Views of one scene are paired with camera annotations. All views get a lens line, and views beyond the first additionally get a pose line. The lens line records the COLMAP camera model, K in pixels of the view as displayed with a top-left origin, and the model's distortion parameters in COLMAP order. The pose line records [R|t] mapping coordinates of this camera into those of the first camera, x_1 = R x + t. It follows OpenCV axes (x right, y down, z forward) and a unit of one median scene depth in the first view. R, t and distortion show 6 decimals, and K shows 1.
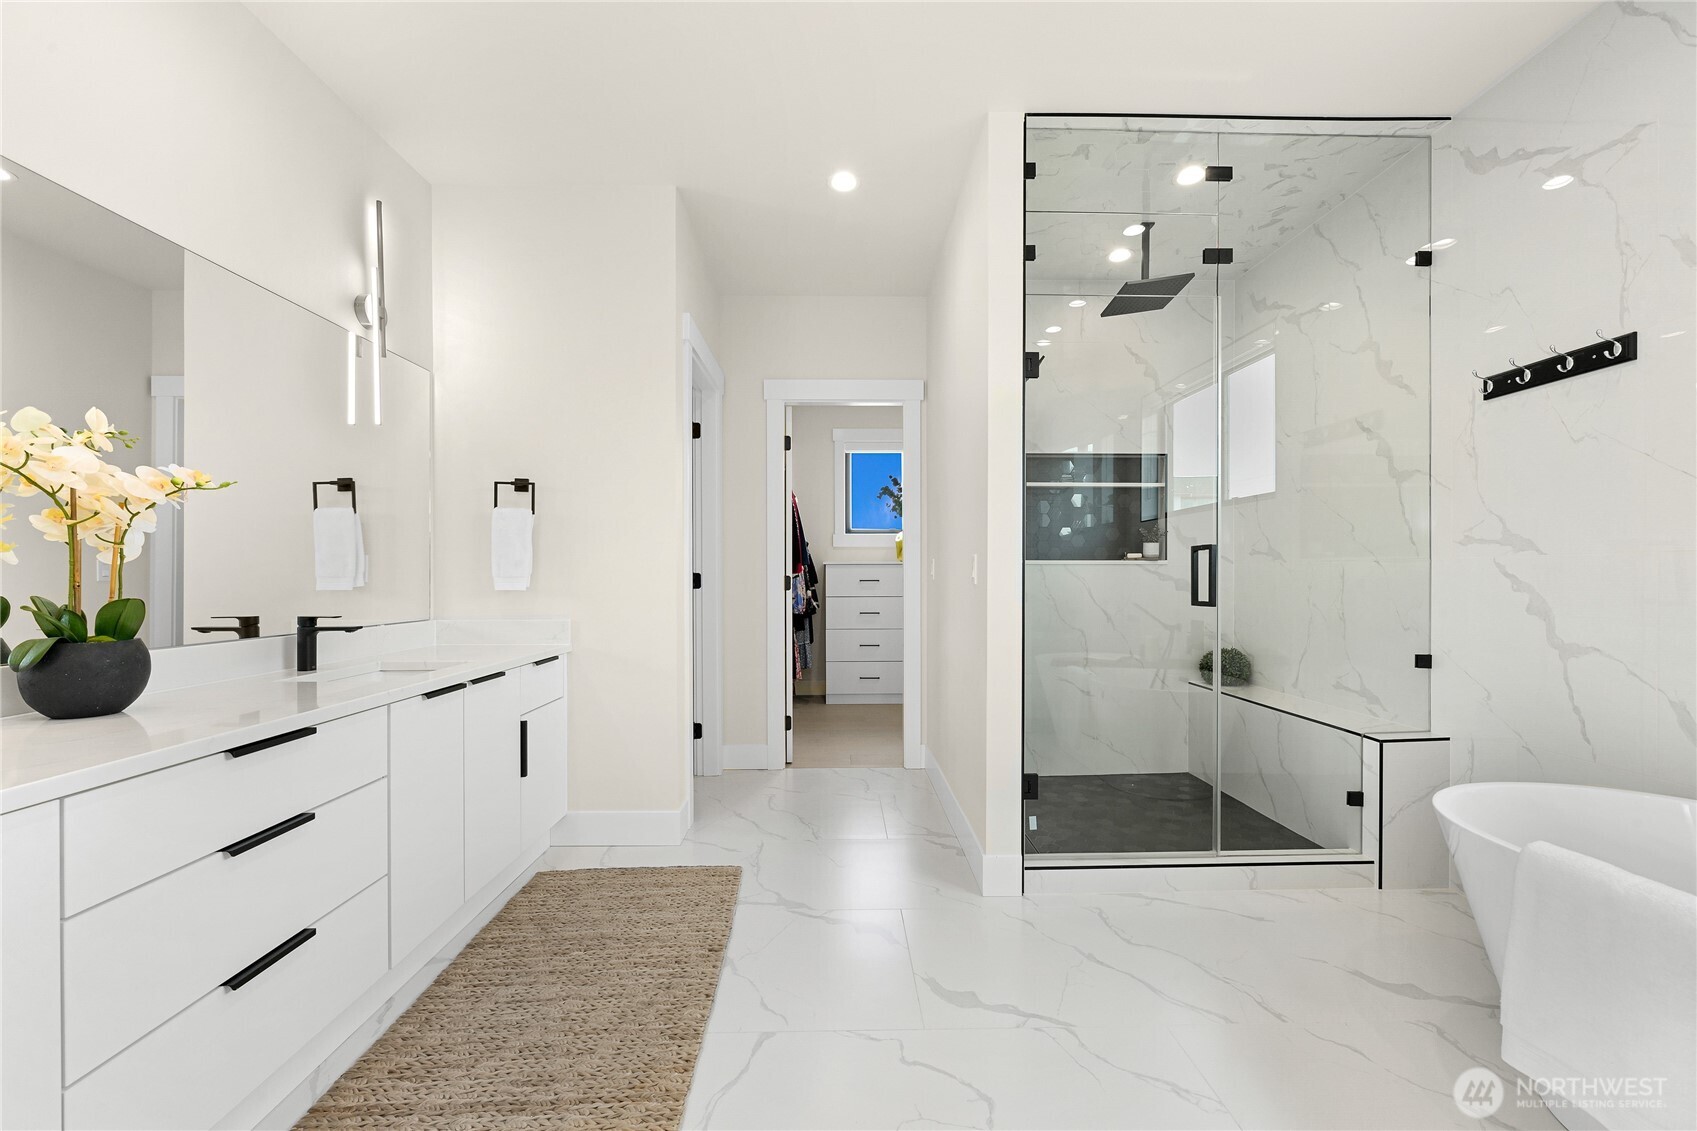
lens RADIAL K [[676.3, 0, 858.2], [0, 676.3, 578.7], [0, 0, 1]] dist [0.000658, 0.000316]
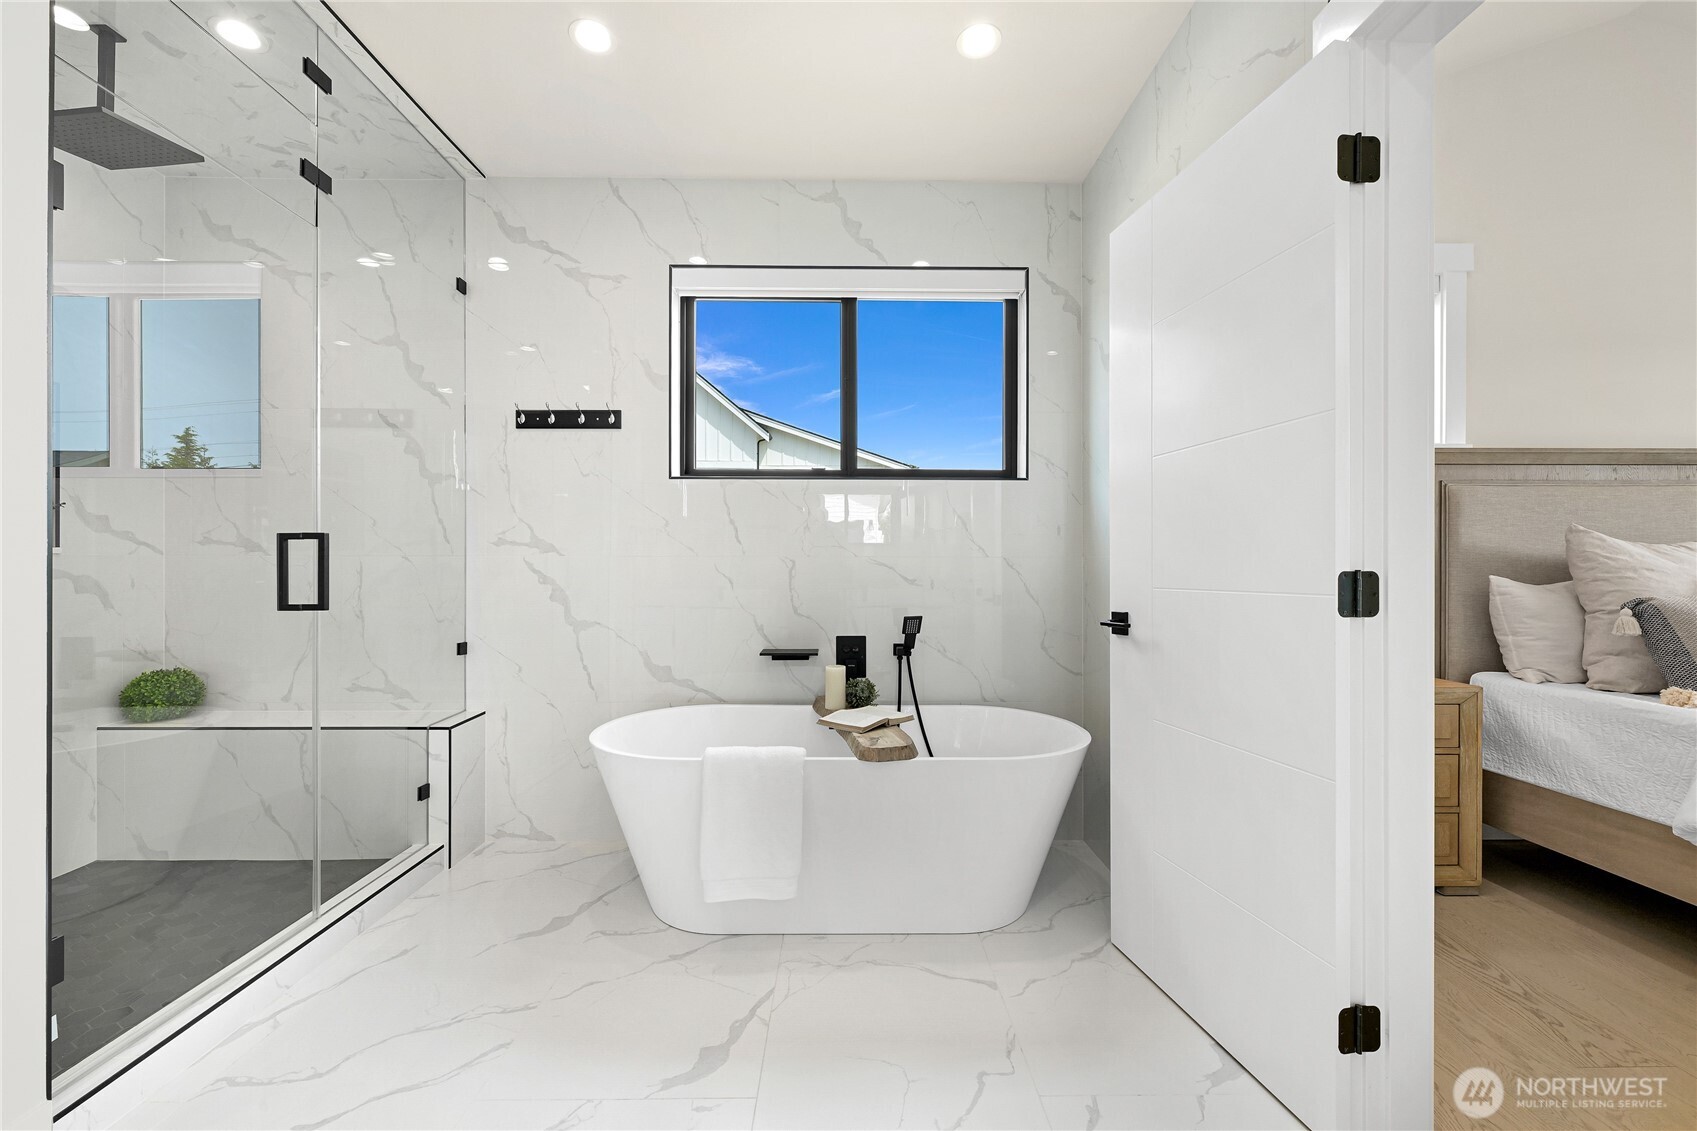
lens RADIAL K [[679.4, 0, 845.7], [0, 679.4, 572.7], [0, 0, 1]] dist [0.000074, -0.000222]
pose [[0.020937, -0.002382, 0.999778, -0.270499], [0.003269, 0.999992, 0.002314, -0.003081], [-0.999775, 0.003220, 0.020945, 0.354378]]
